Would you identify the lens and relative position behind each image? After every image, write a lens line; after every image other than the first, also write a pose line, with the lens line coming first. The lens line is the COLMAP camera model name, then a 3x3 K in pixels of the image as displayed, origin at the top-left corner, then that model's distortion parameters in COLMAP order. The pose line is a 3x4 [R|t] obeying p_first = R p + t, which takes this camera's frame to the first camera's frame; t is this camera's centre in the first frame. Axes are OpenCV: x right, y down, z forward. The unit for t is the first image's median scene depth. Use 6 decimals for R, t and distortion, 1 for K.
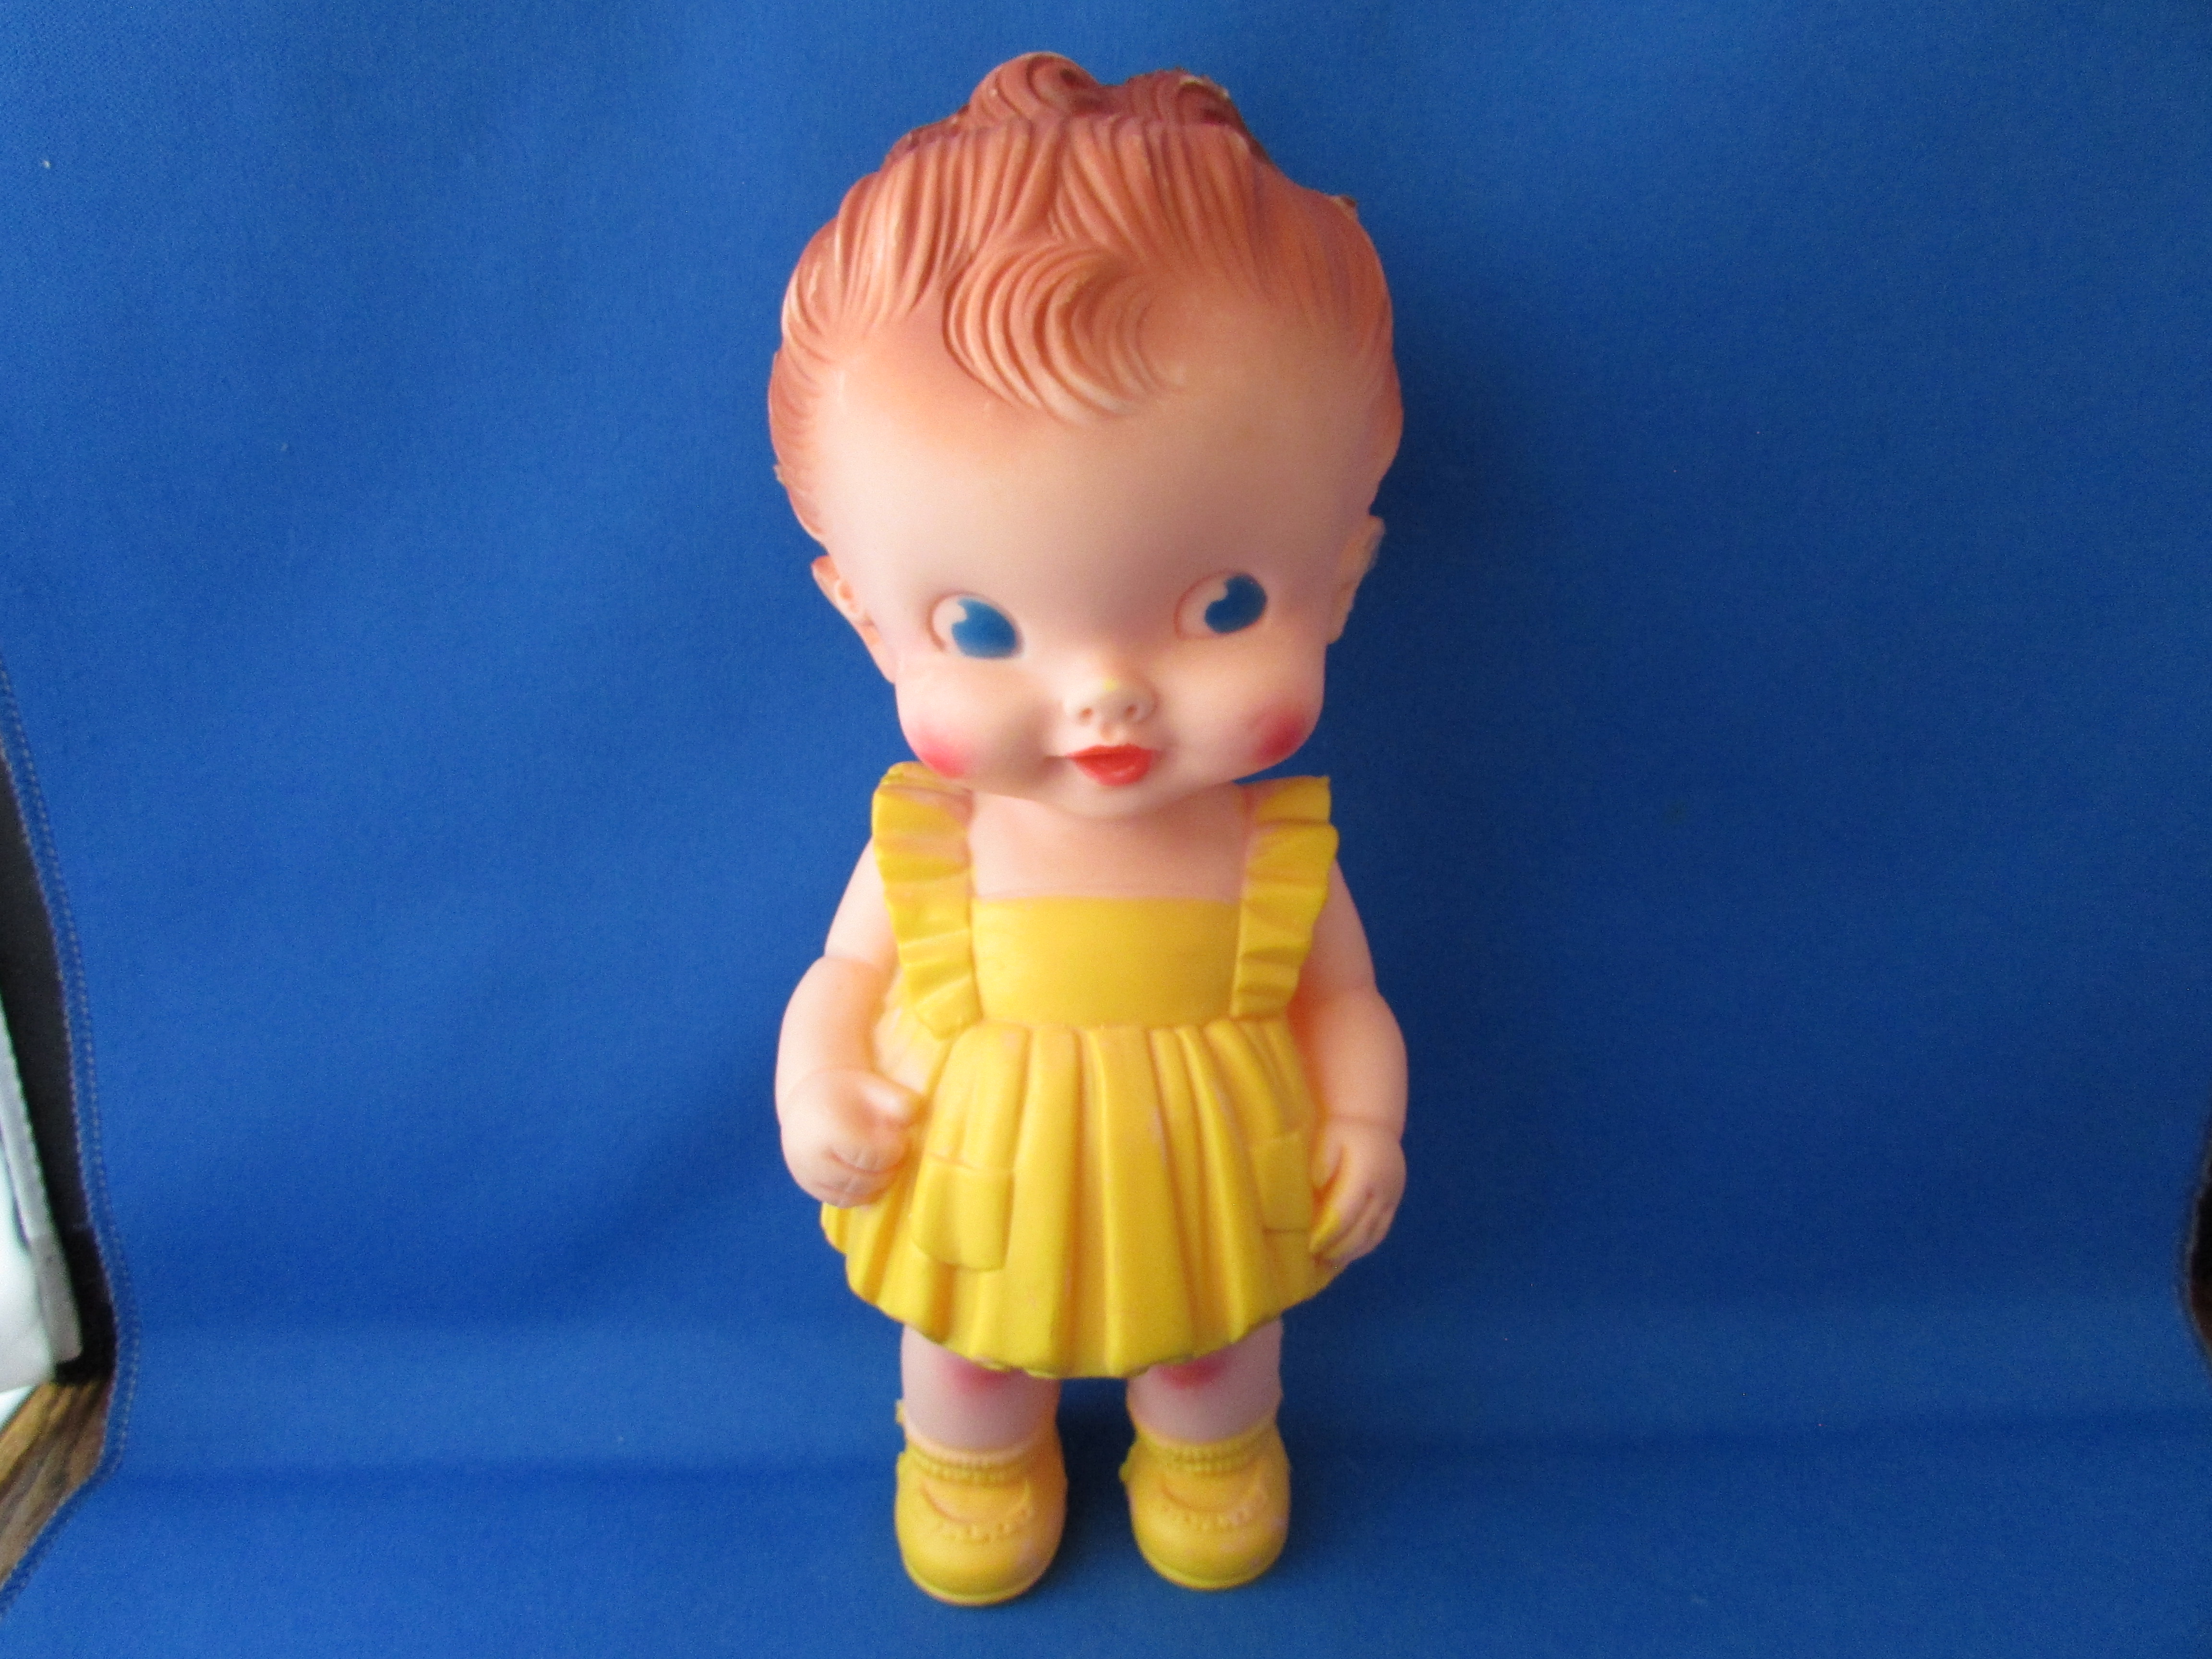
lens RADIAL K [[1560.5, 0, 1106.0], [0, 1560.5, 829.5], [0, 0, 1]] dist [-0.039893, -0.001514]
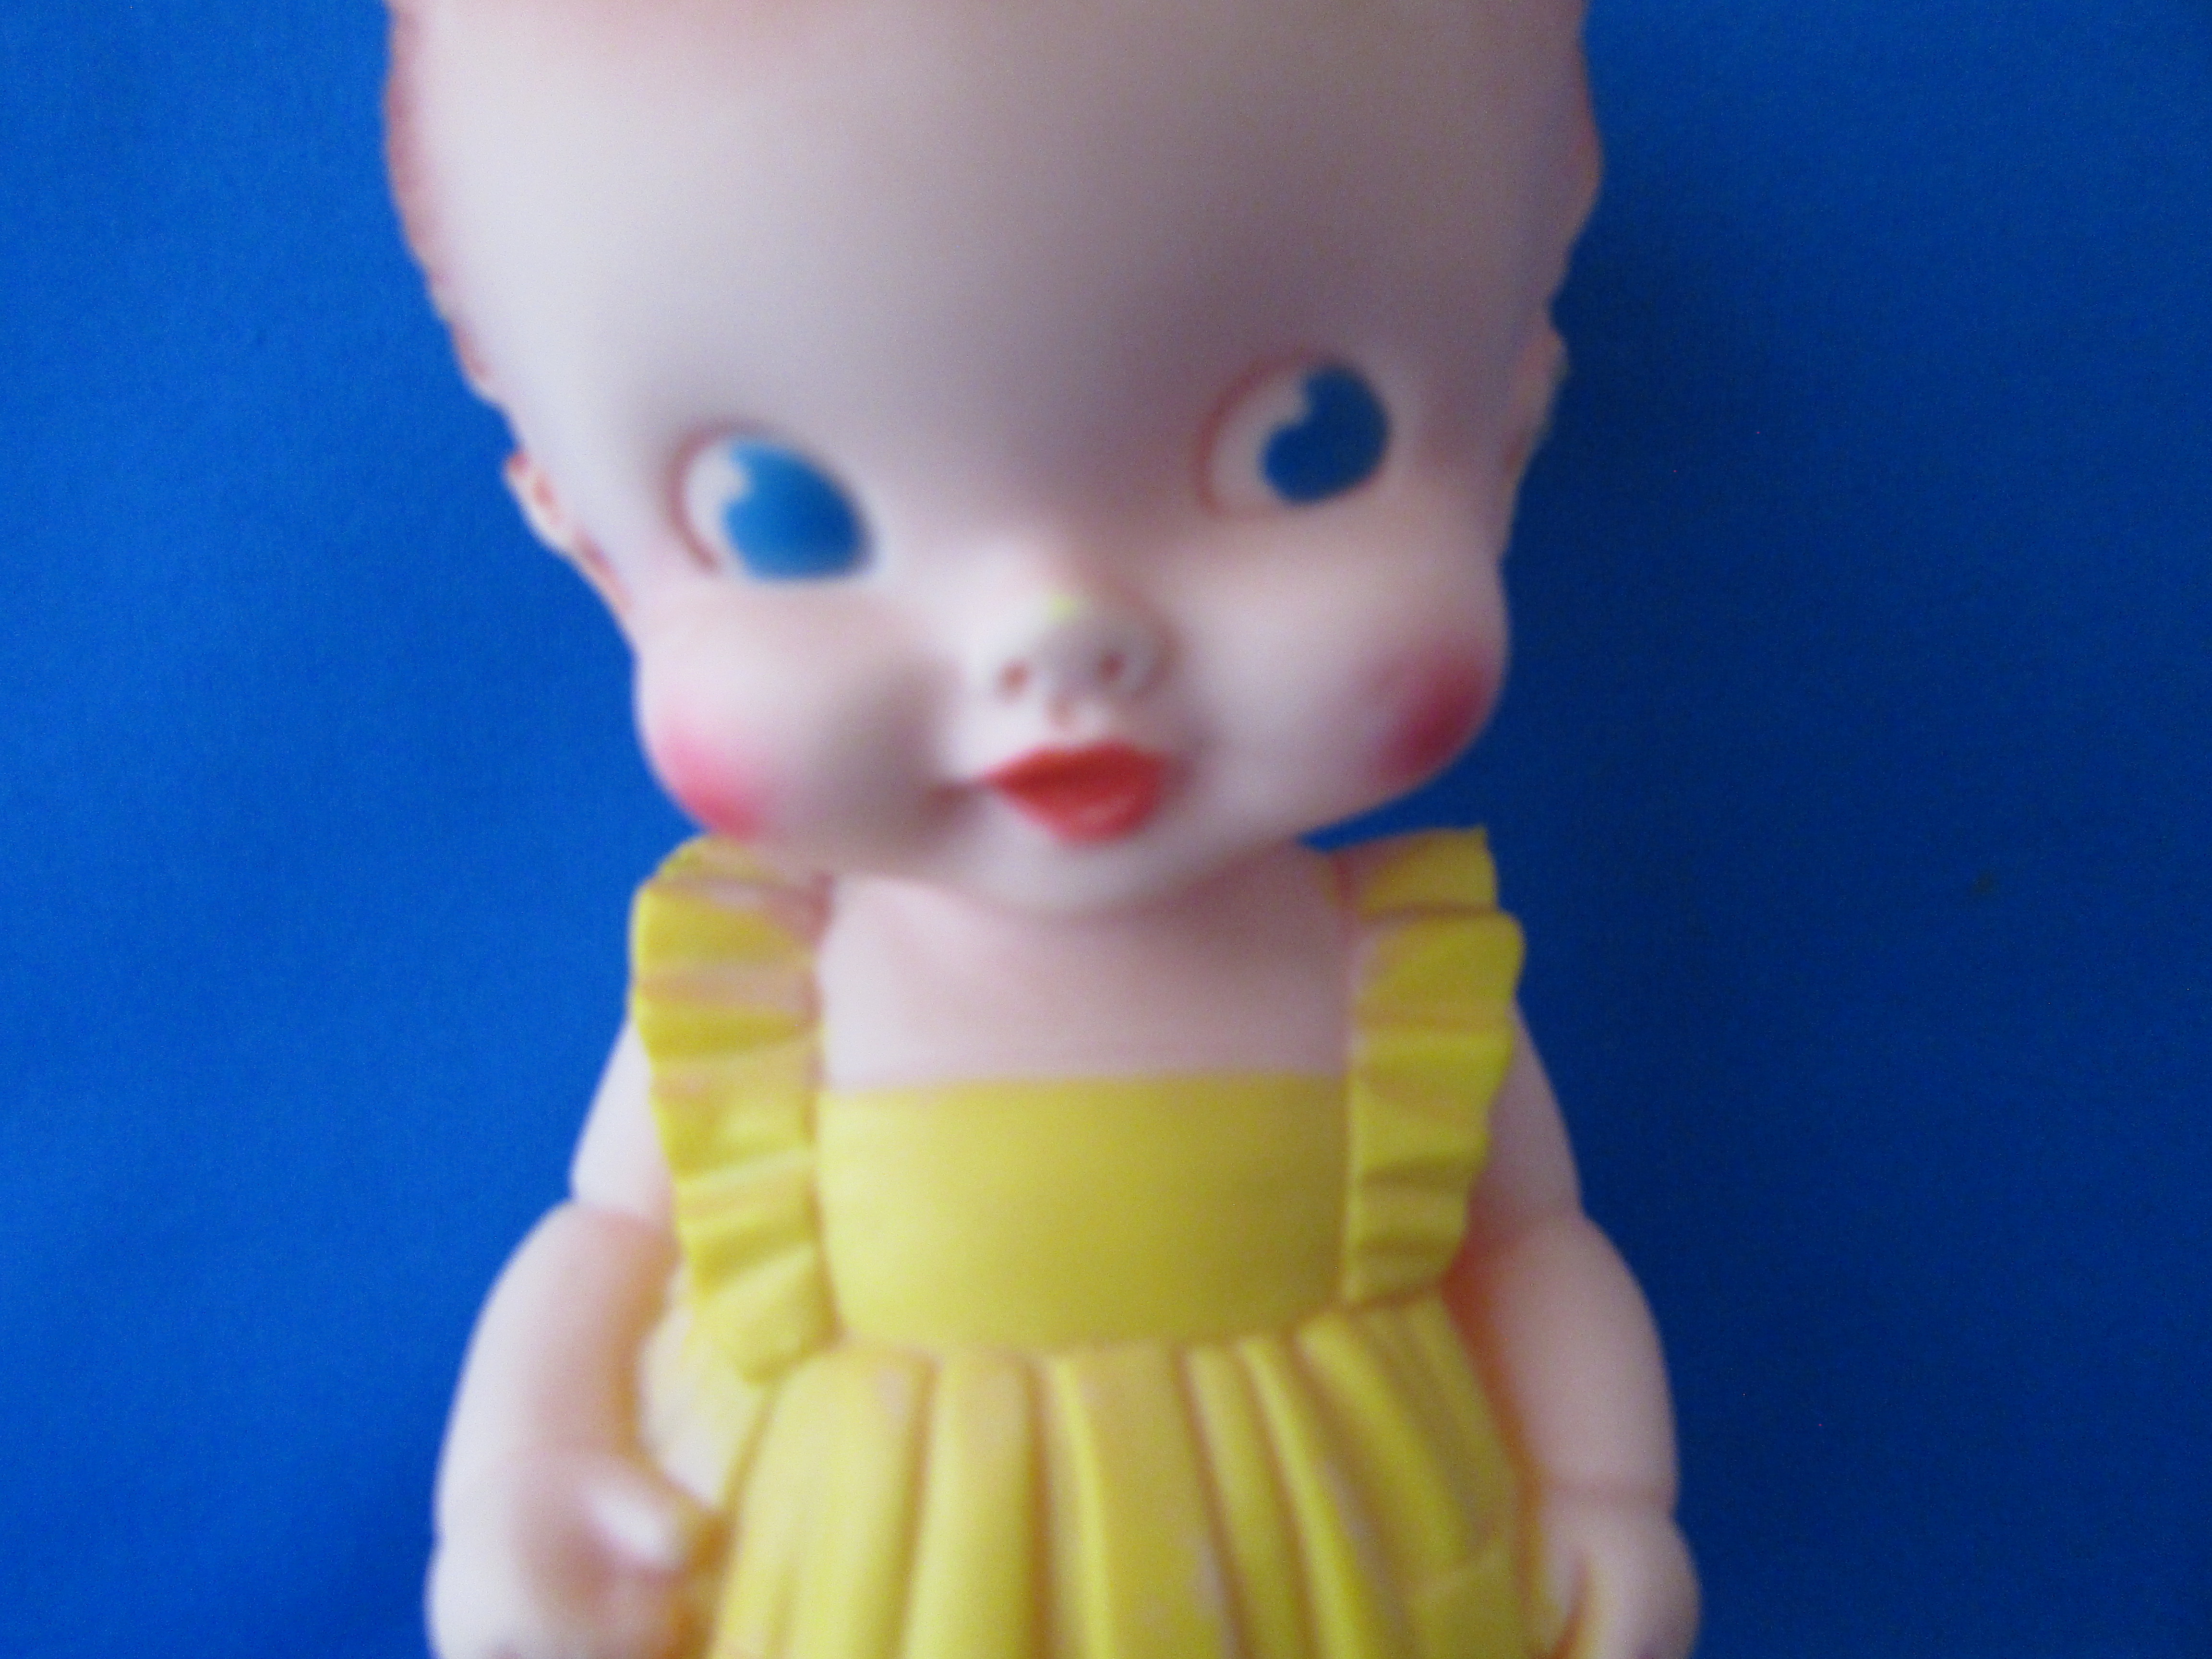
lens RADIAL K [[1560.5, 0, 1106.0], [0, 1560.5, 829.5], [0, 0, 1]] dist [-0.039893, -0.001514]
pose [[0.999021, -0.044051, 0.004041, 0.009261], [0.044236, 0.994713, -0.092676, 0.012228], [0.000062, 0.092764, 0.995688, 0.503277]]
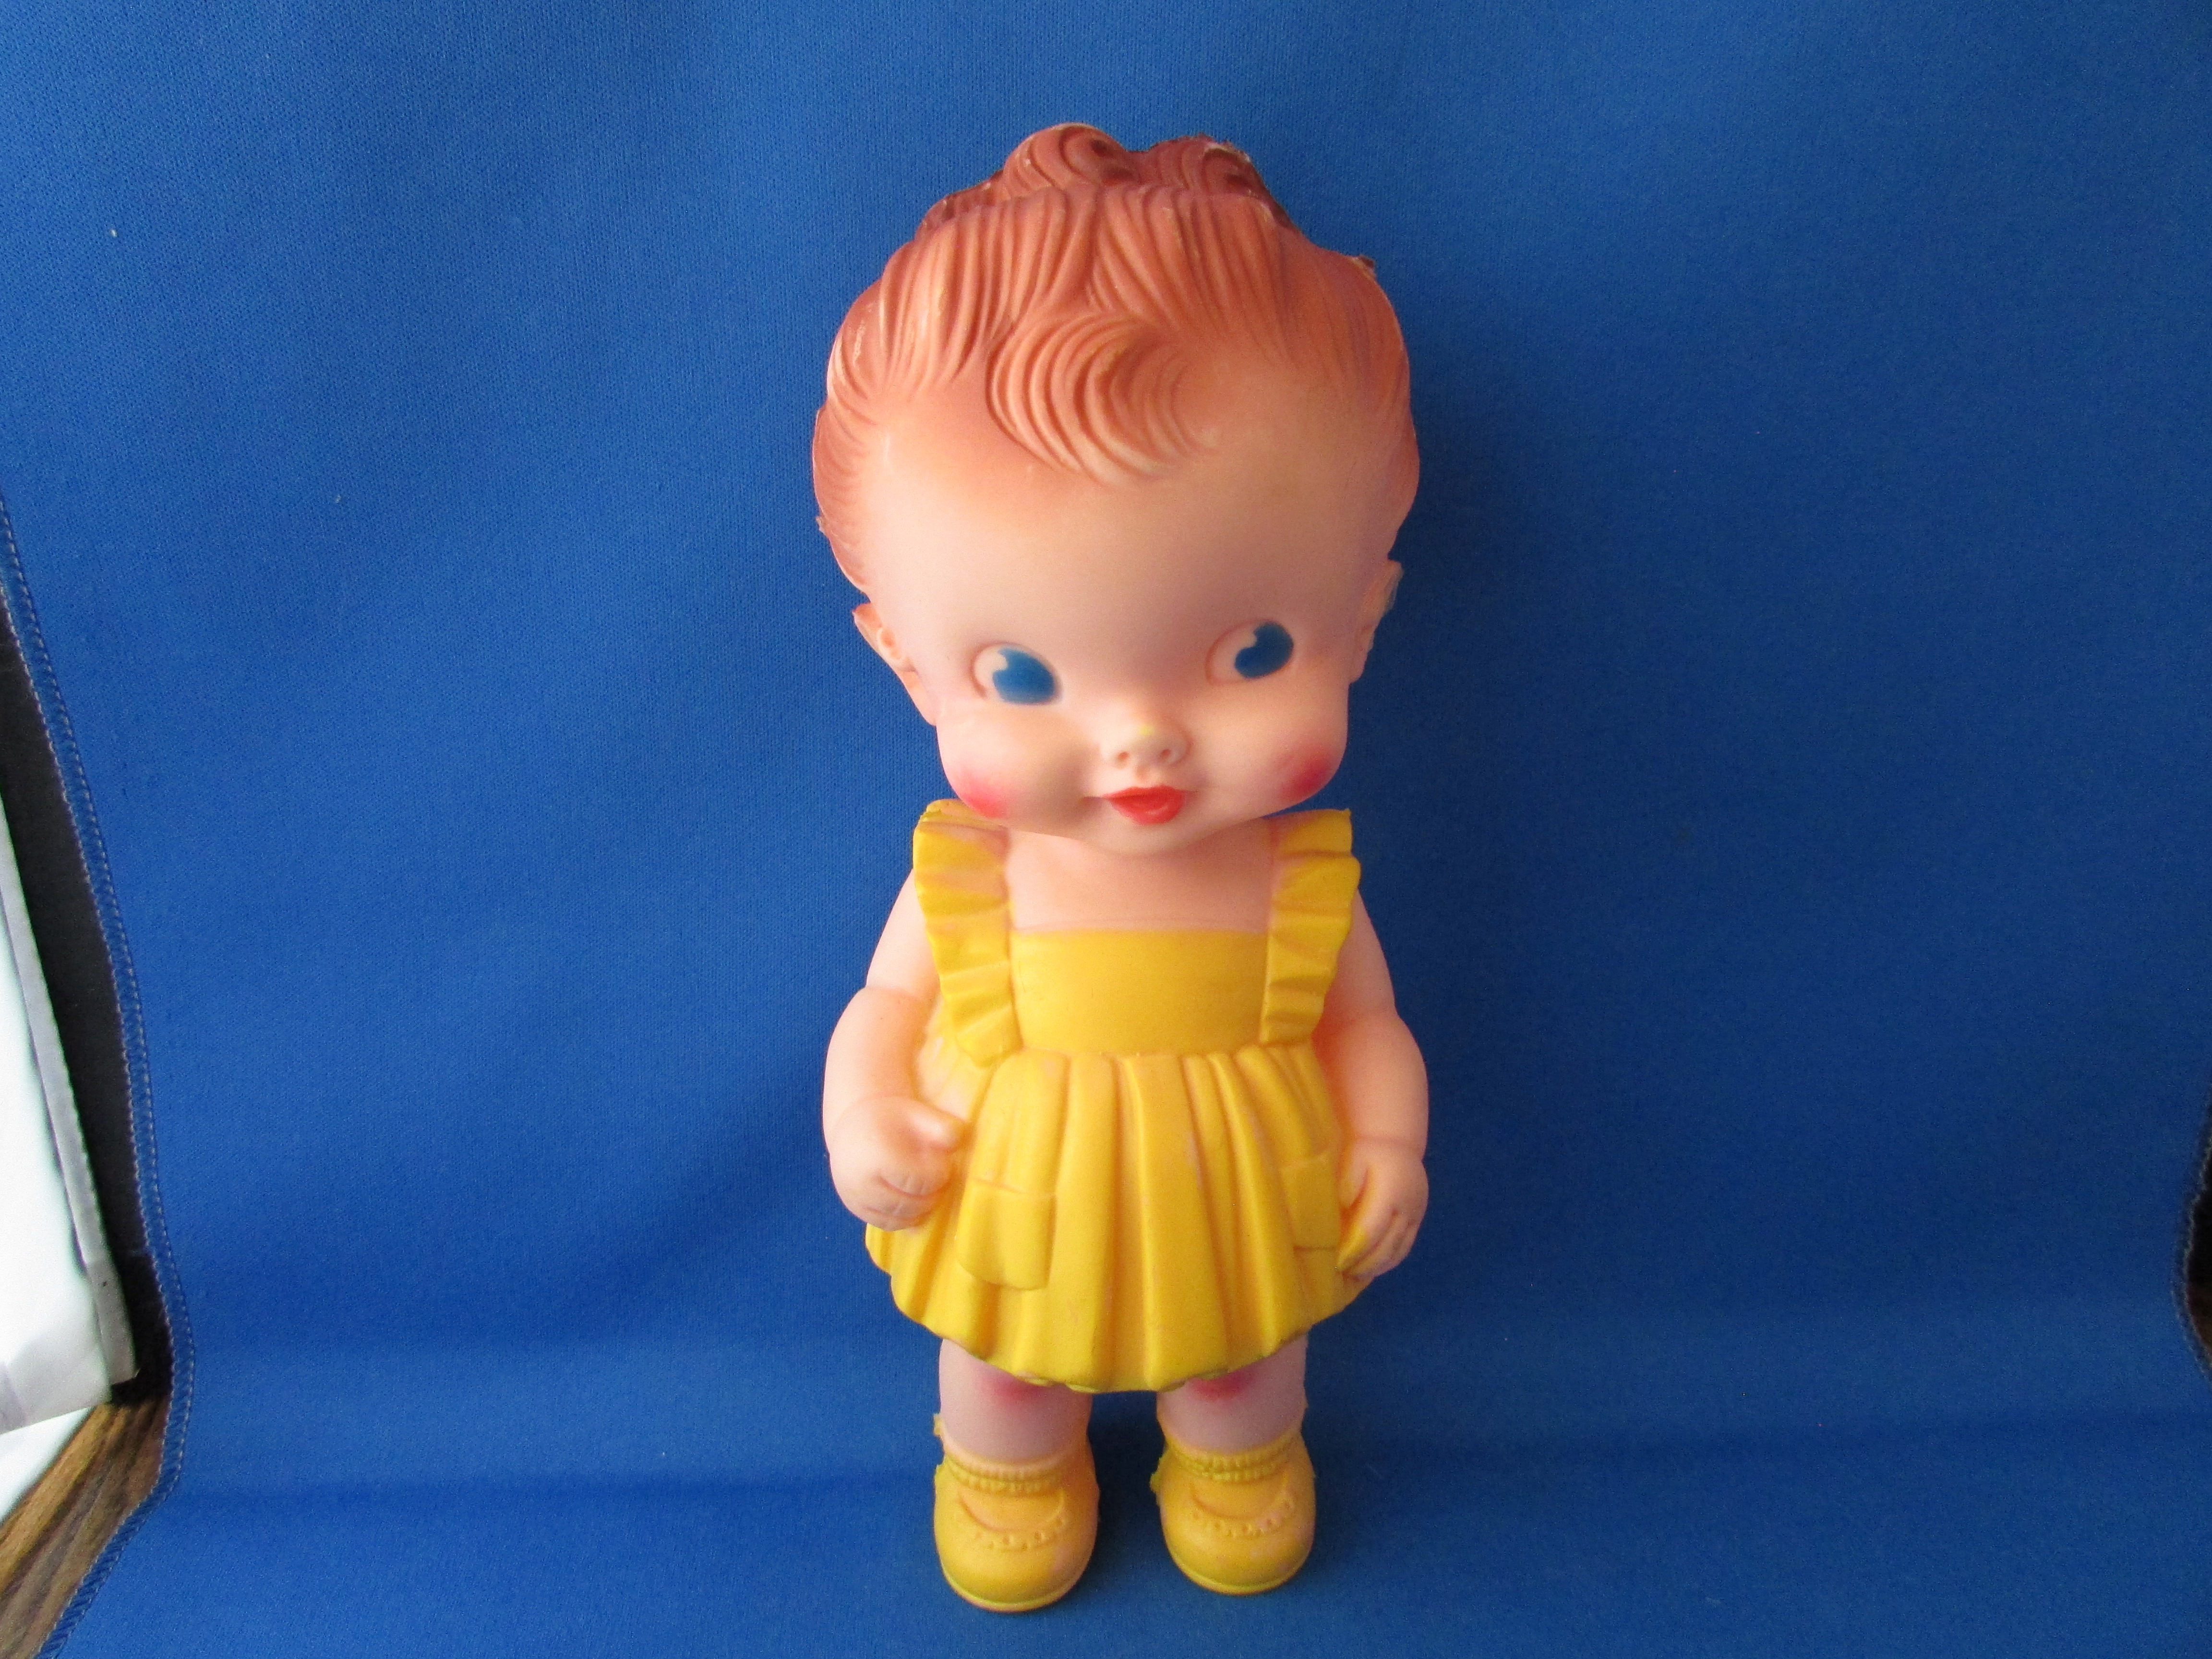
lens RADIAL K [[1560.5, 0, 1106.0], [0, 1560.5, 829.5], [0, 0, 1]] dist [-0.039893, -0.001514]
pose [[0.999961, -0.008865, 0.000022, -0.022096], [0.008865, 0.999952, -0.004258, -0.019361], [0.000016, 0.004258, 0.999991, -0.042550]]
